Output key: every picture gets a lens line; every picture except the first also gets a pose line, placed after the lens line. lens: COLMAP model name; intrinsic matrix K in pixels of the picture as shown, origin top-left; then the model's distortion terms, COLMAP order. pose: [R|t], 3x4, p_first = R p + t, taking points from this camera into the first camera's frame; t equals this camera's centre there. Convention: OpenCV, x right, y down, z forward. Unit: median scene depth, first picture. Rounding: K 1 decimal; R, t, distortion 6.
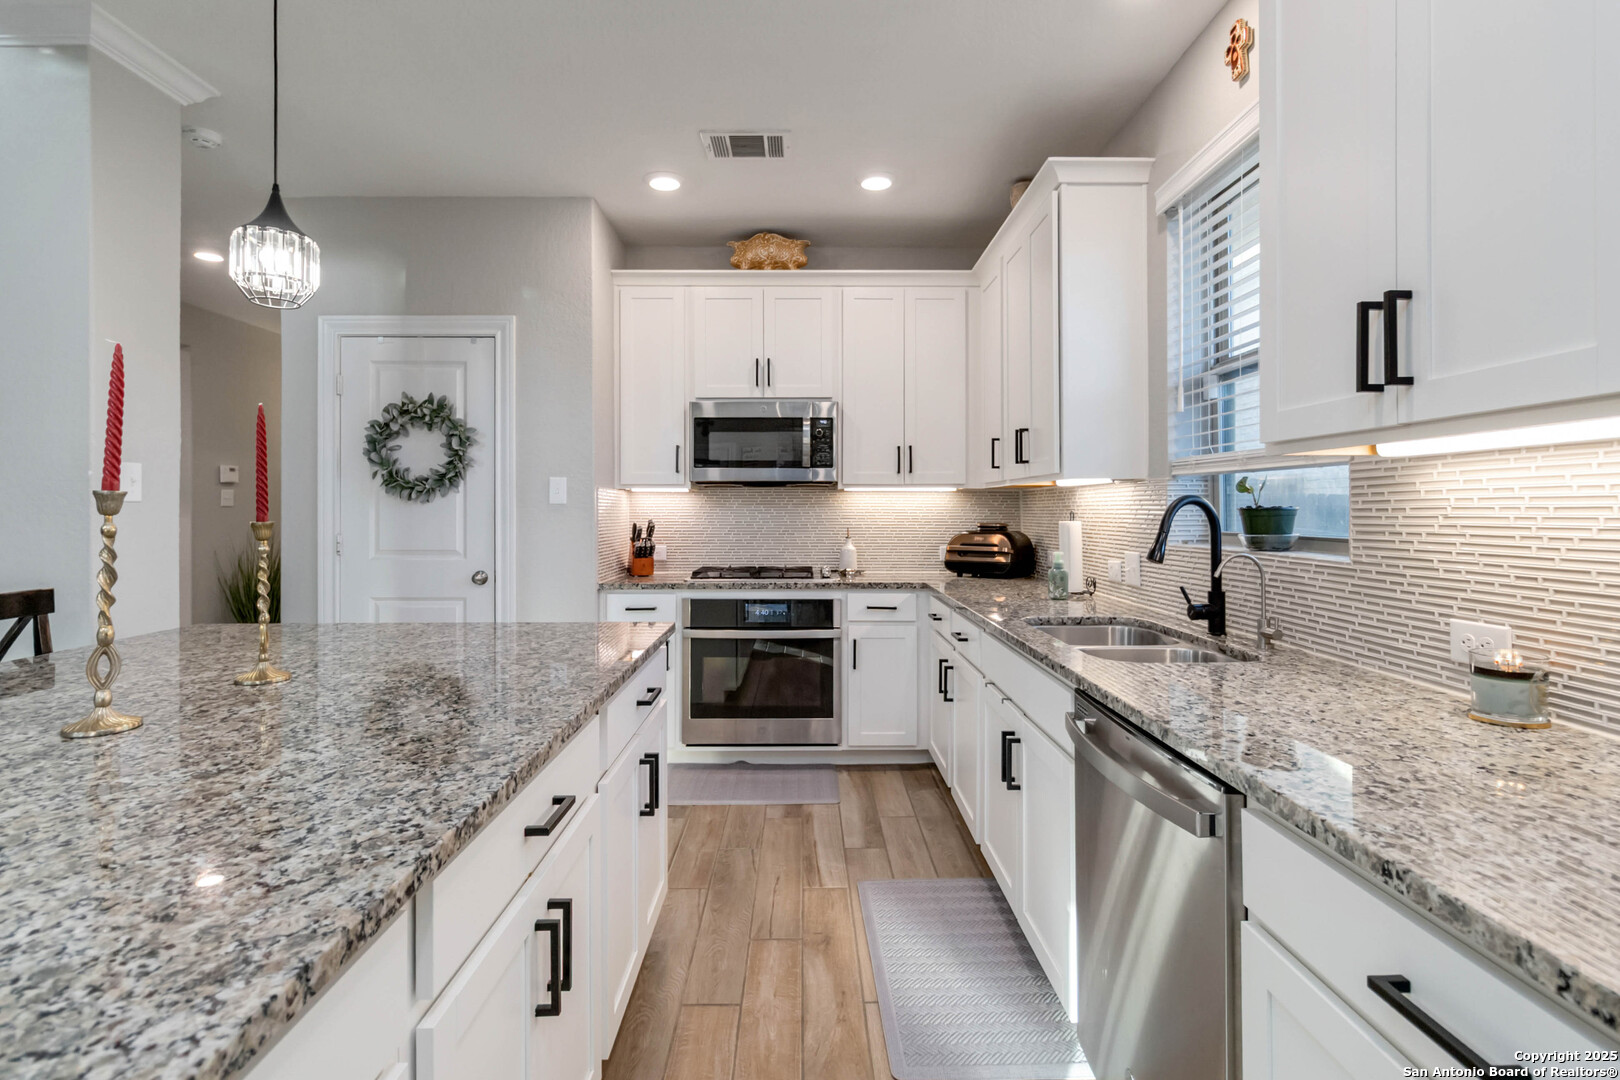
lens RADIAL K [[473.6, 0, 815.8], [0, 473.6, 506.7], [0, 0, 1]] dist [0.000071, 0.000041]
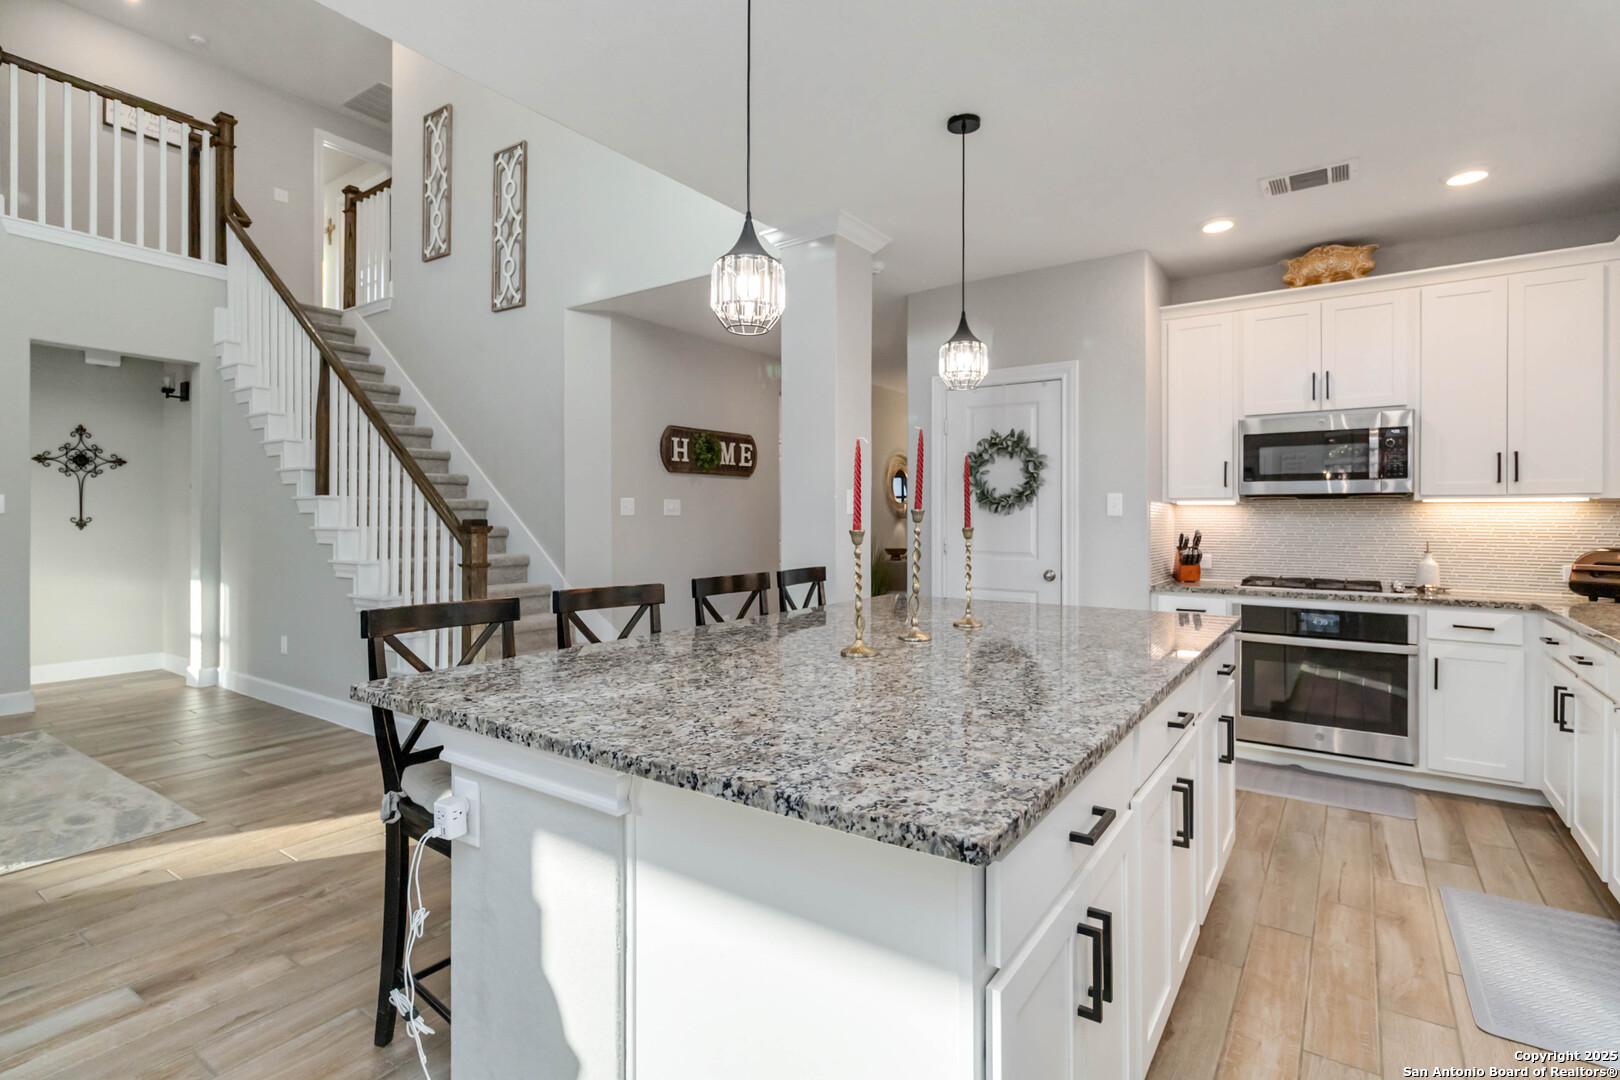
lens RADIAL K [[777.2, 0, 816.6], [0, 777.2, 516.4], [0, 0, 1]] dist [0.000409, 0.001511]
pose [[0.826810, 0.001872, -0.562478, -0.069920], [-0.001439, 0.999998, 0.001213, -0.005679], [0.562479, -0.000193, 0.826811, -1.009437]]
